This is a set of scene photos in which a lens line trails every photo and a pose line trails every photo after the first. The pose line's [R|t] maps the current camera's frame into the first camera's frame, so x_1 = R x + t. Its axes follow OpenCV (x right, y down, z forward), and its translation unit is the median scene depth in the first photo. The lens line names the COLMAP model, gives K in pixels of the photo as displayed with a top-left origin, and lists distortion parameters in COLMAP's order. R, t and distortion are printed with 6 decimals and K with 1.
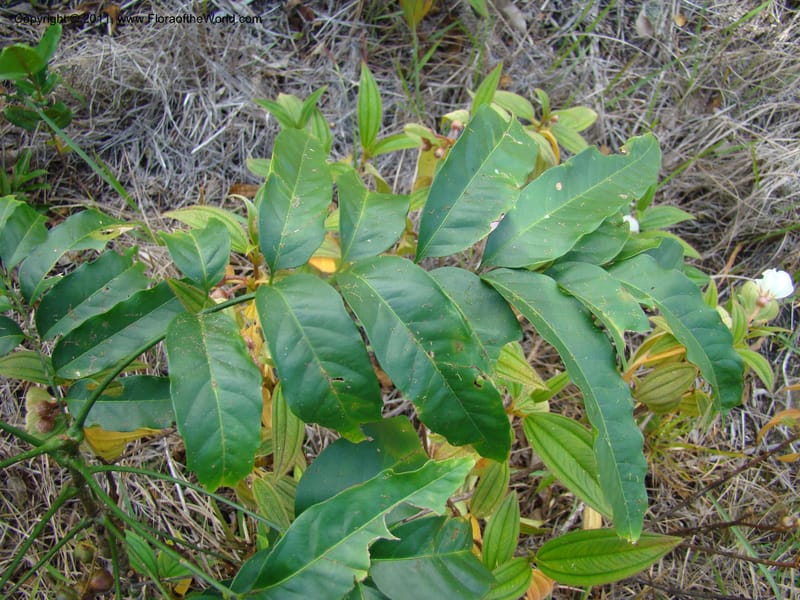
lens RADIAL K [[740.6, 0, 371.5], [0, 740.6, 303.5], [0, 0, 1]] dist [-0.174987, 0.112409]
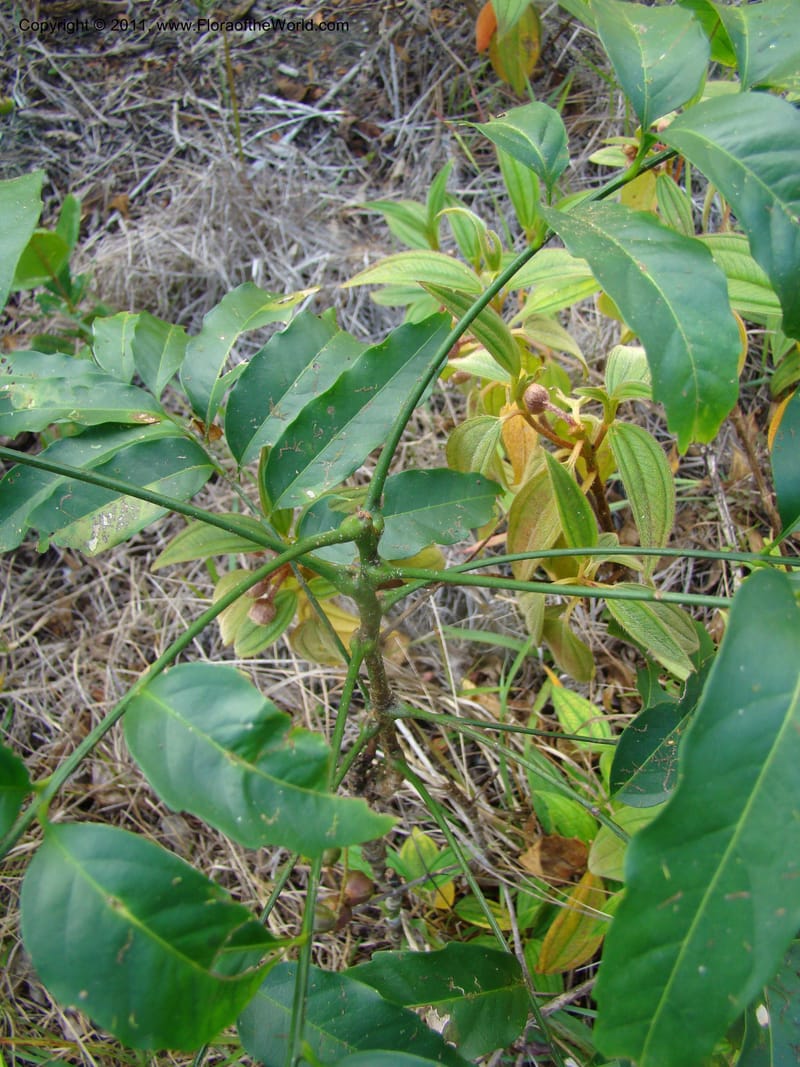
lens RADIAL K [[987.8, 0, 376.5], [0, 987.8, 529.1], [0, 0, 1]] dist [-0.174987, 0.112409]
pose [[0.954471, -0.272108, -0.122236, -0.075695], [0.265583, 0.961747, -0.067151, 0.061387], [0.135833, 0.031630, 0.990227, 0.039502]]
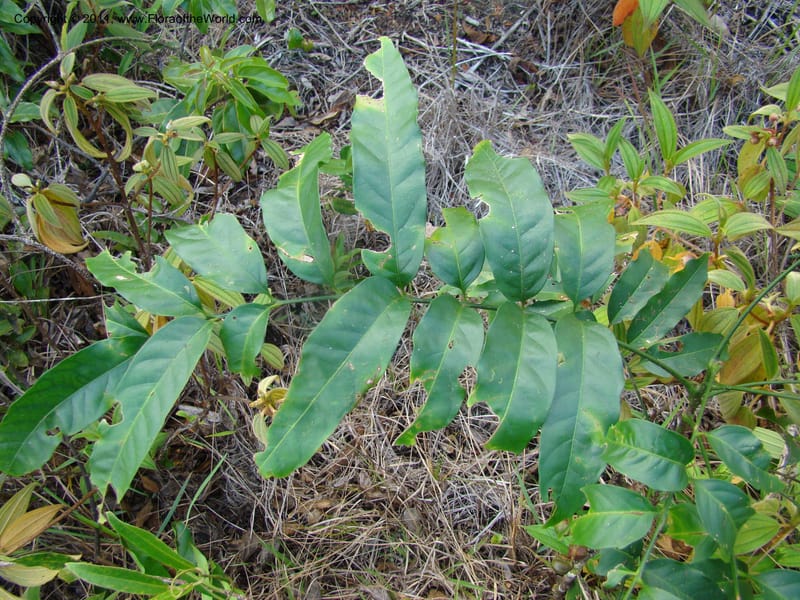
lens RADIAL K [[740.6, 0, 371.5], [0, 740.6, 303.5], [0, 0, 1]] dist [-0.174987, 0.112409]
pose [[0.956635, -0.214740, -0.196816, -0.187176], [0.198782, 0.975154, -0.097773, 0.017218], [0.212921, 0.054410, 0.975553, -0.129639]]
